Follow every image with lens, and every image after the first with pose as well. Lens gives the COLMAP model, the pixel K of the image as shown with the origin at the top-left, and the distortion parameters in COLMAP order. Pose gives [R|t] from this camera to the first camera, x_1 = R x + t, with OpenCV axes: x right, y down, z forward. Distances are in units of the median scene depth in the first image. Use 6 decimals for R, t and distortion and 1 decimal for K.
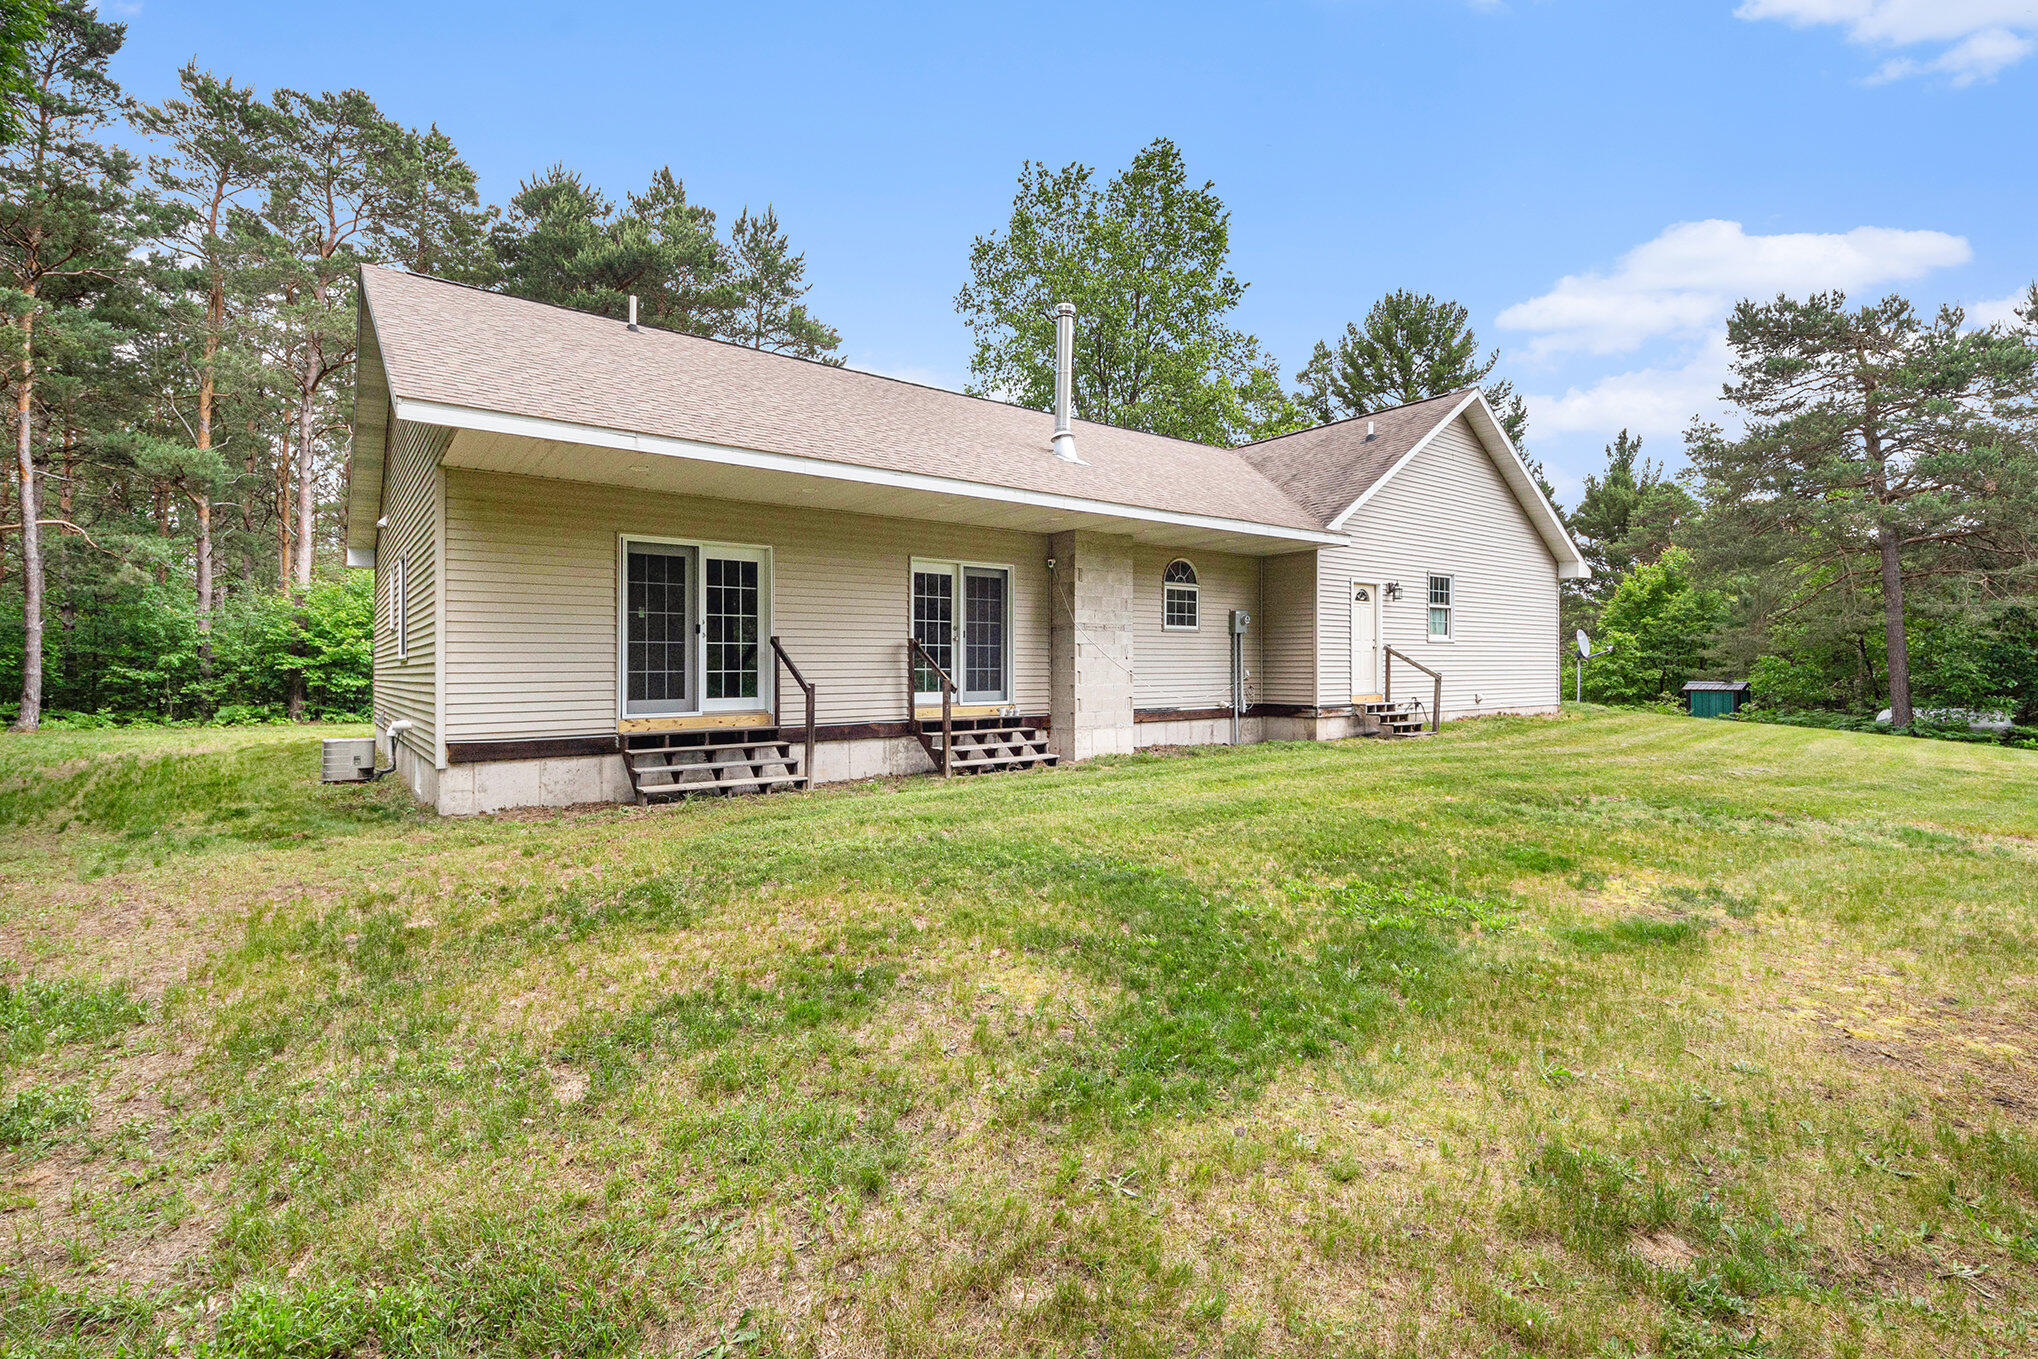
lens RADIAL K [[894.6, 0, 1019.0], [0, 894.6, 679.5], [0, 0, 1]] dist [0.000211, -0.000013]
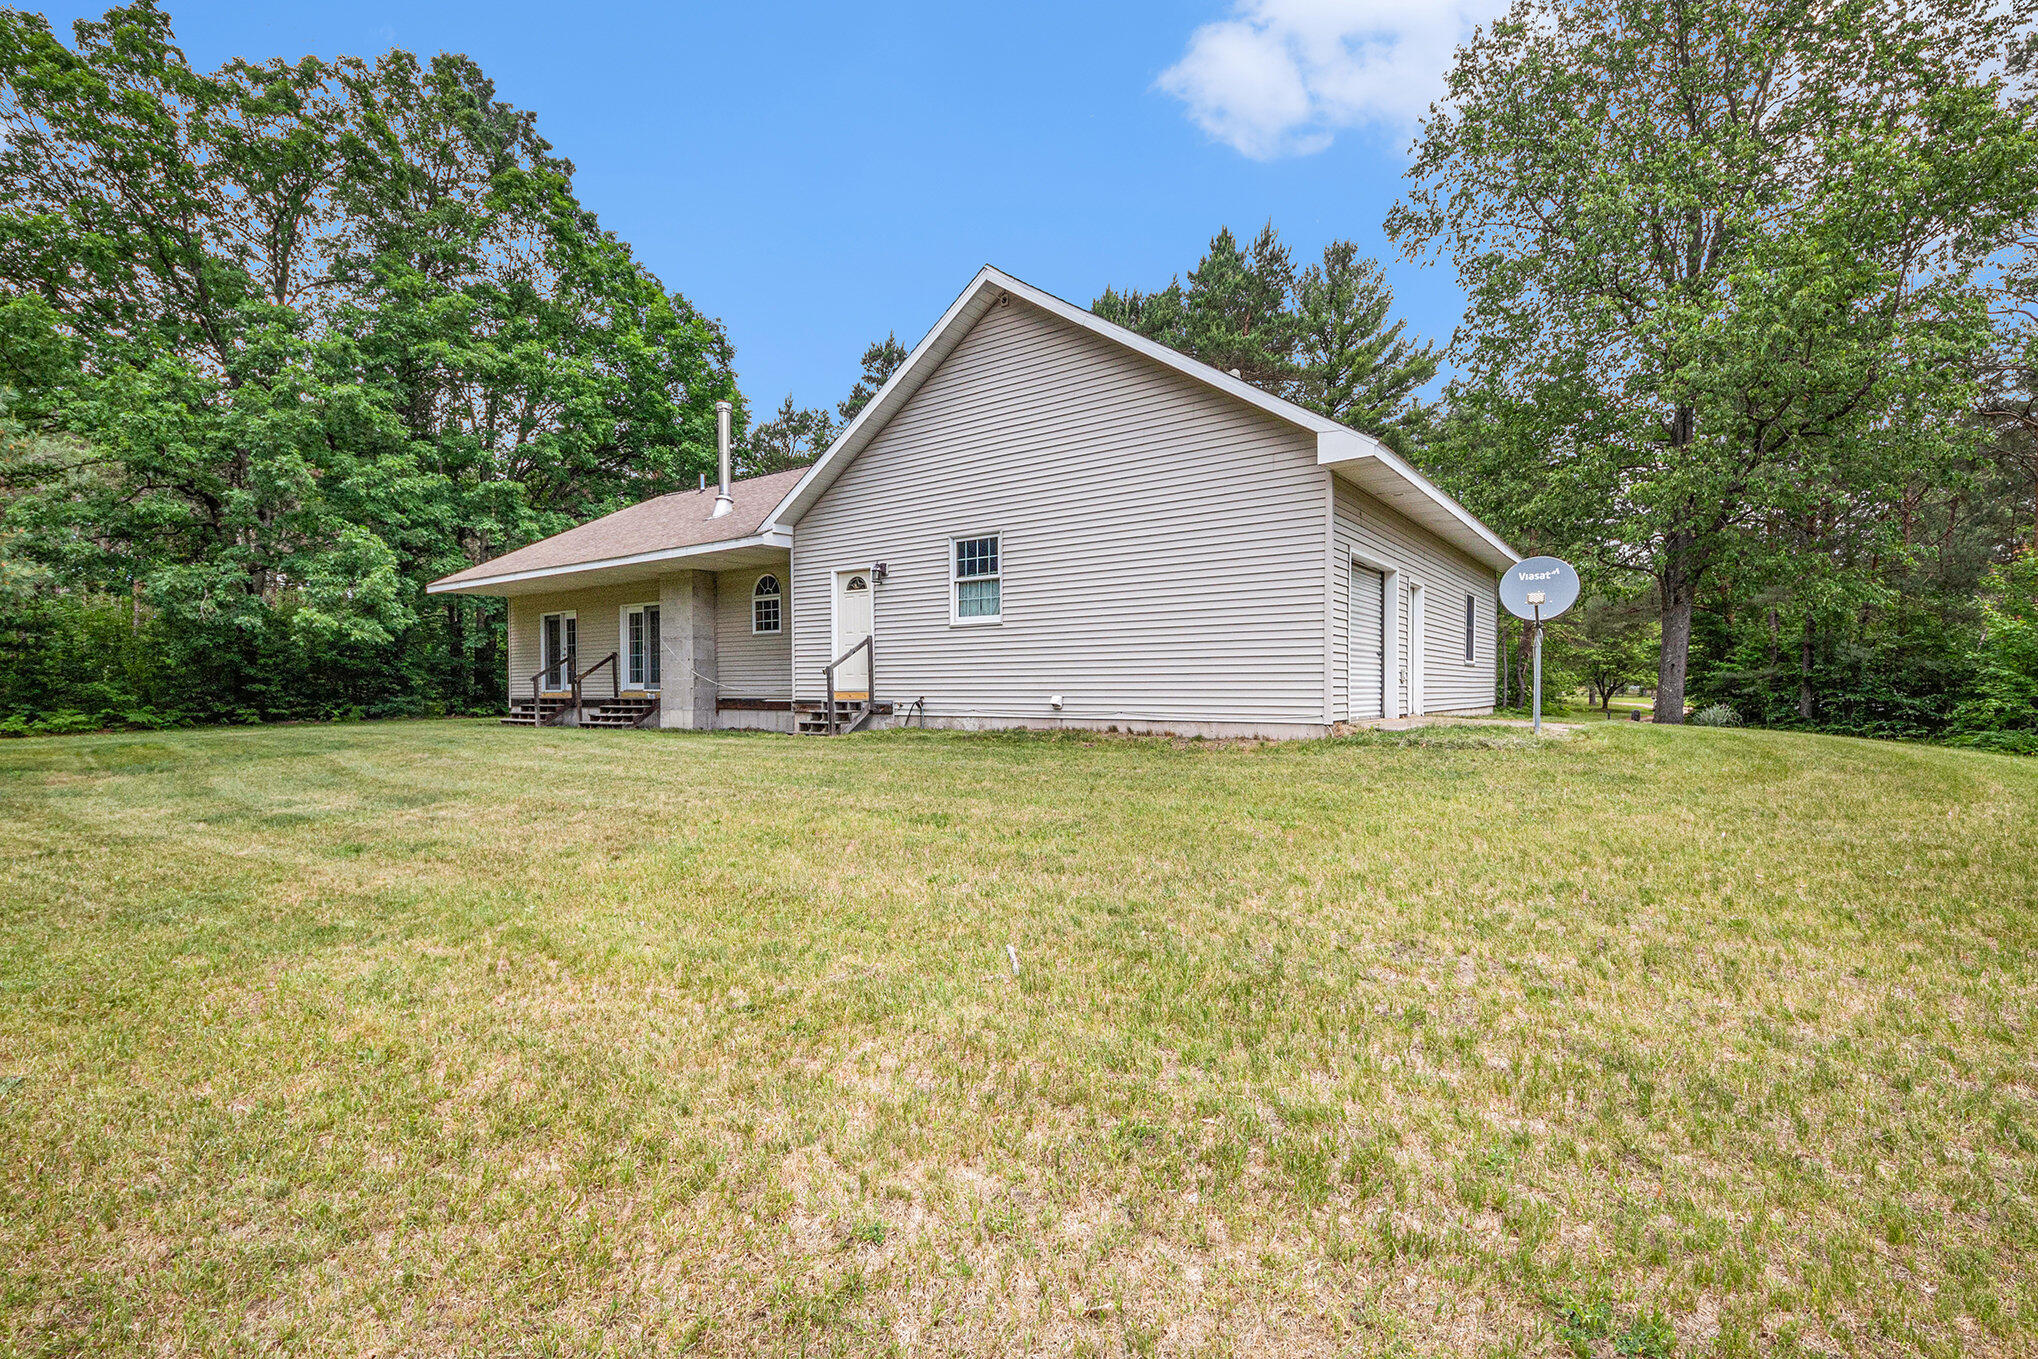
lens RADIAL K [[894.6, 0, 1019.0], [0, 894.6, 679.5], [0, 0, 1]] dist [0.000211, -0.000013]
pose [[0.330313, -0.007795, -0.943839, 1.415893], [-0.010211, 0.999878, -0.011832, 0.015770], [0.943816, 0.013546, 0.330193, 0.924812]]
